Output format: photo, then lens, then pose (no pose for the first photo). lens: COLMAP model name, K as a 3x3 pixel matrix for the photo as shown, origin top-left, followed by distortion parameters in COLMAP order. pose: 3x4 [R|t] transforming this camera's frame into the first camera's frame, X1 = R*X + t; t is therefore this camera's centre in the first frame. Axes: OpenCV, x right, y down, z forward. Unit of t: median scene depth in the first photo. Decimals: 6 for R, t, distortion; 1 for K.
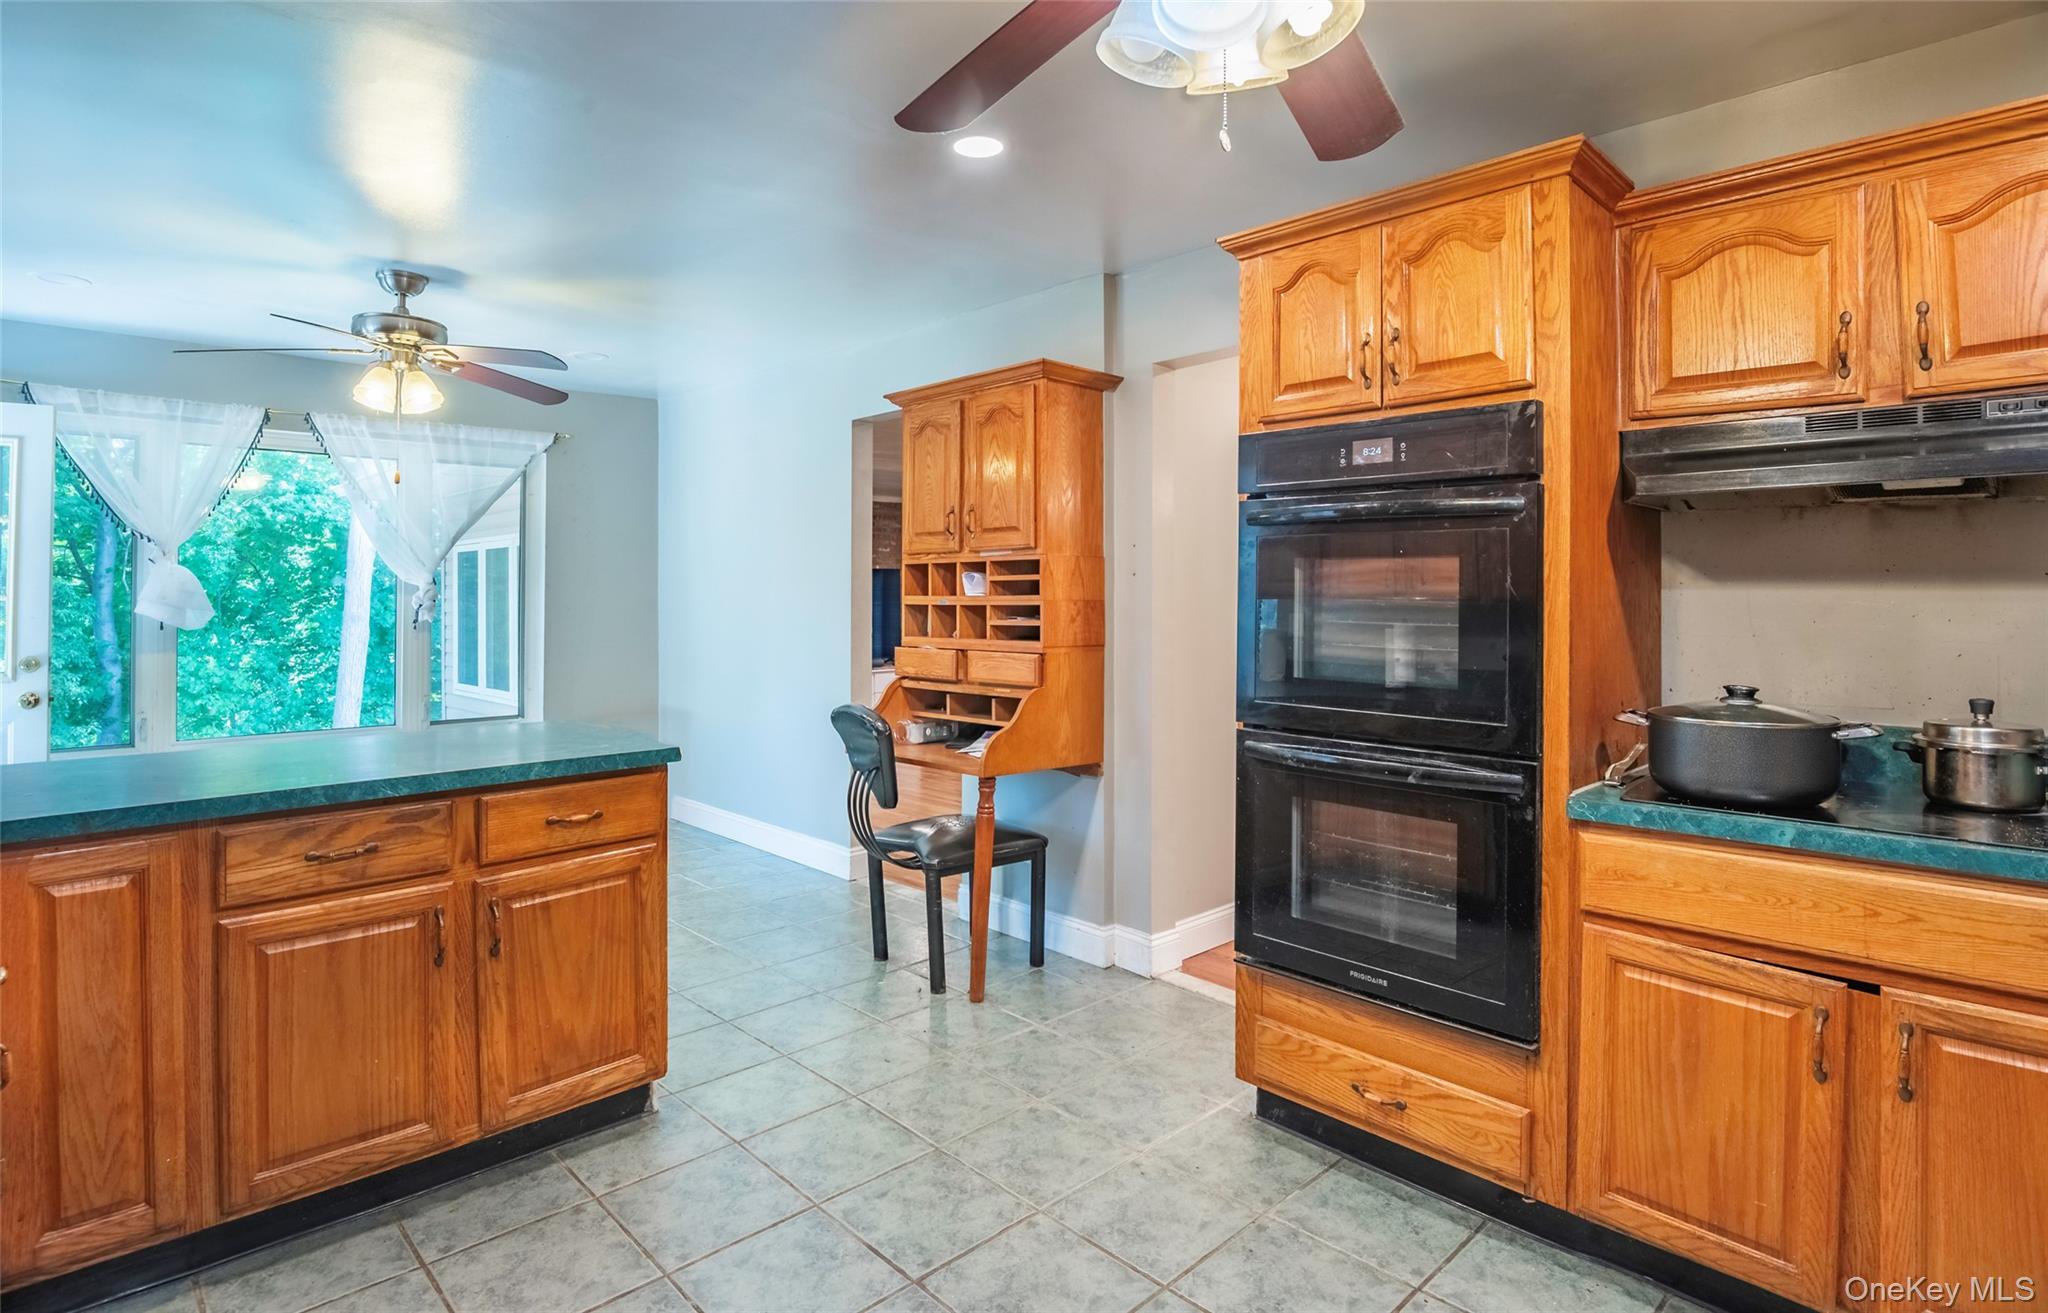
lens RADIAL K [[1057.2, 0, 1008.2], [0, 1057.2, 571.1], [0, 0, 1]] dist [-0.018372, -0.001788]
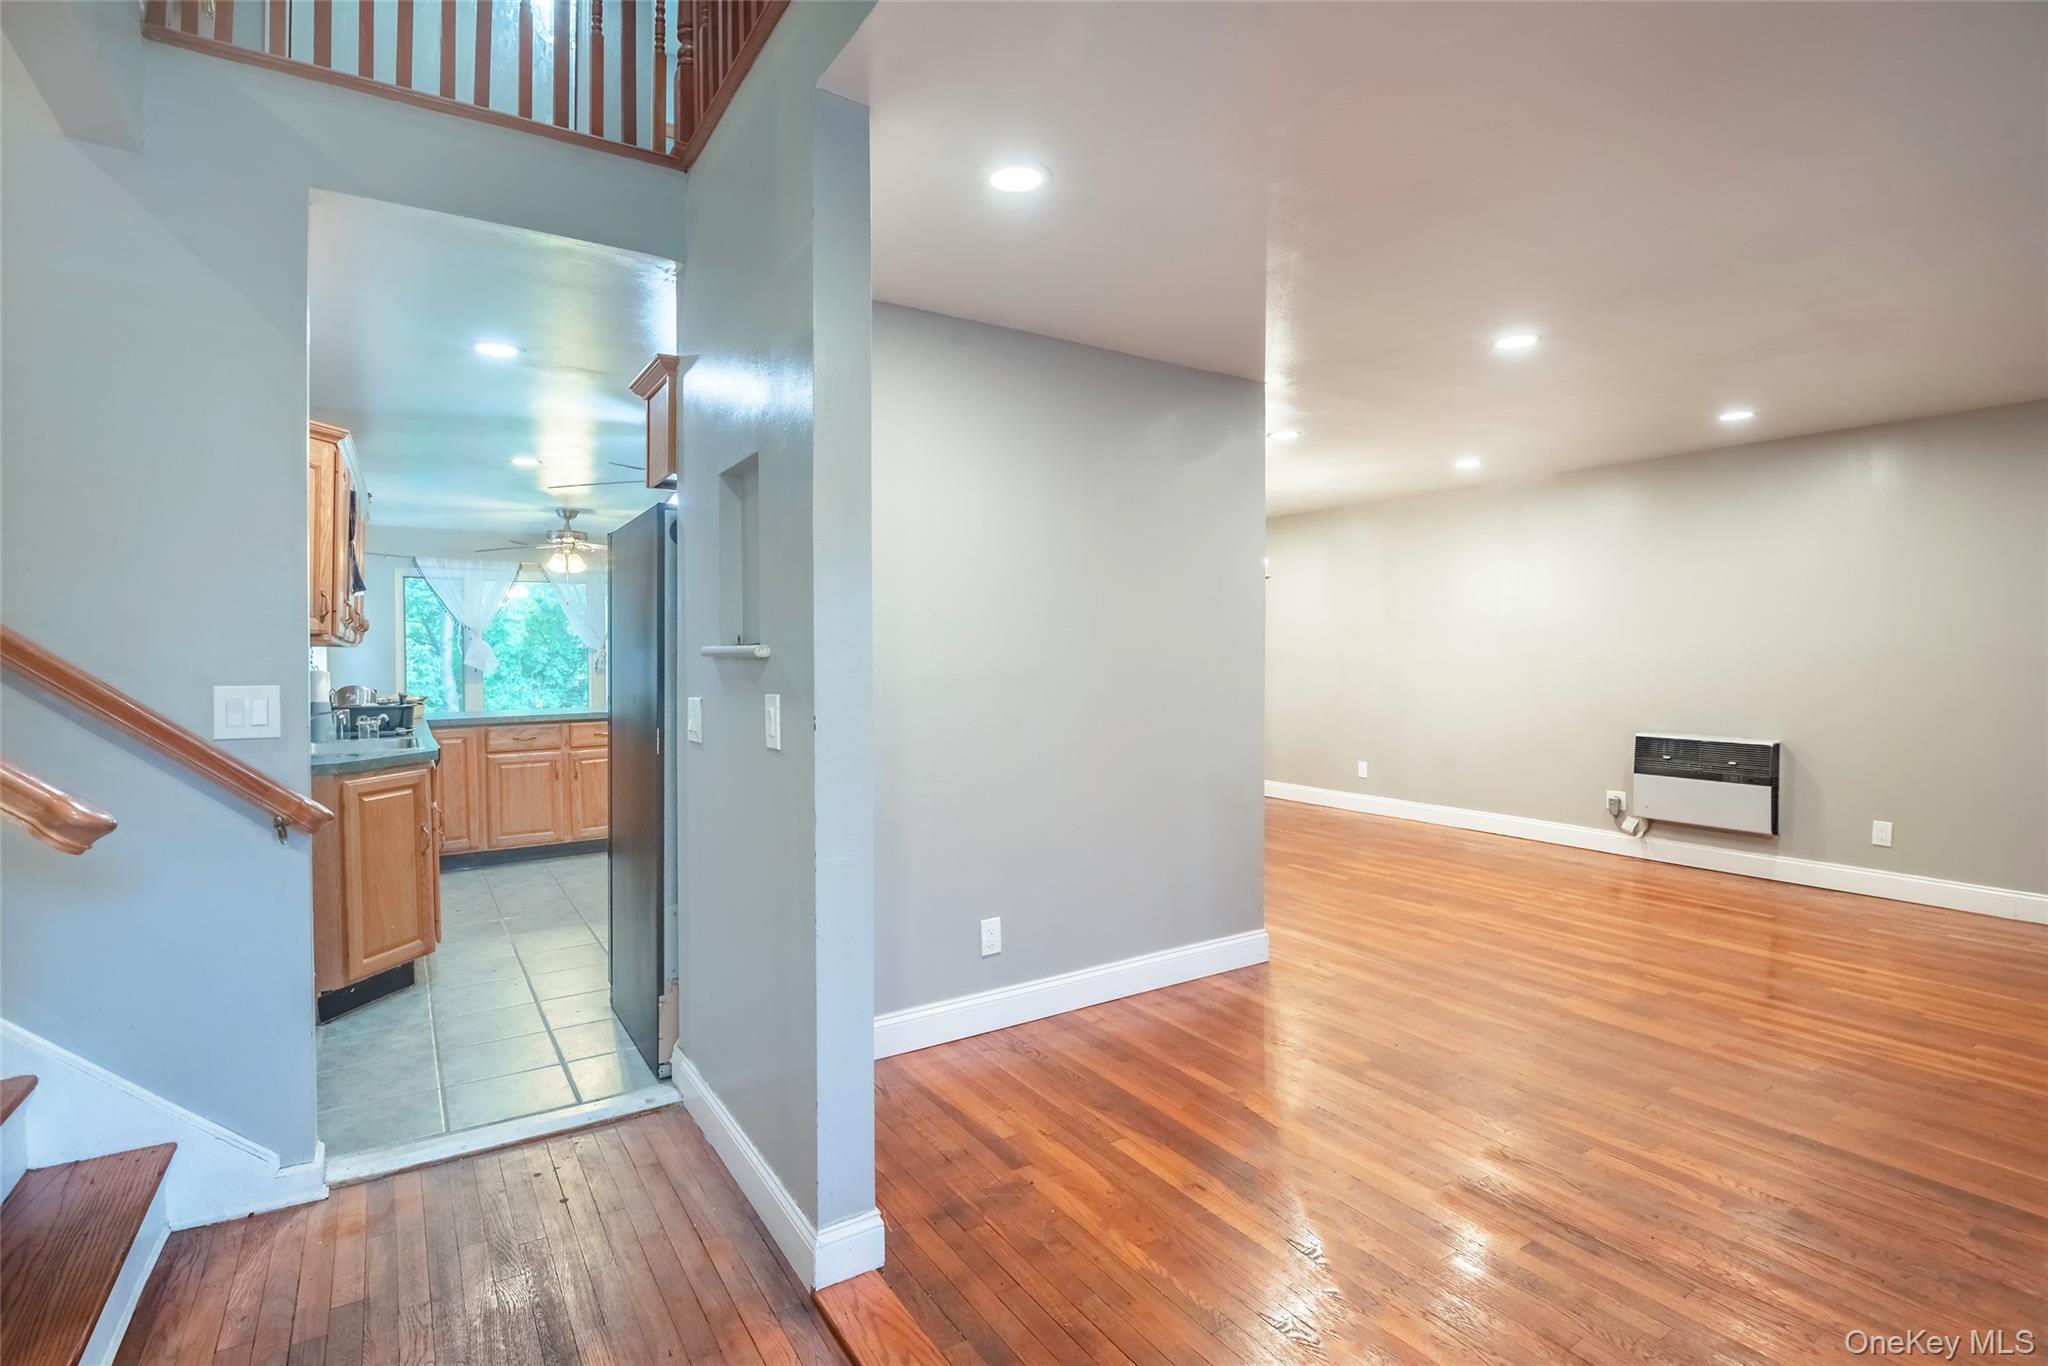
lens RADIAL K [[974.6, 0, 1033.2], [0, 974.6, 668.0], [0, 0, 1]] dist [-0.013409, 0.000514]
pose [[0.985795, 0.000961, -0.167948, 1.297553], [0.005028, 0.999366, 0.035232, -0.028821], [0.167876, -0.035576, 0.985166, -1.529469]]
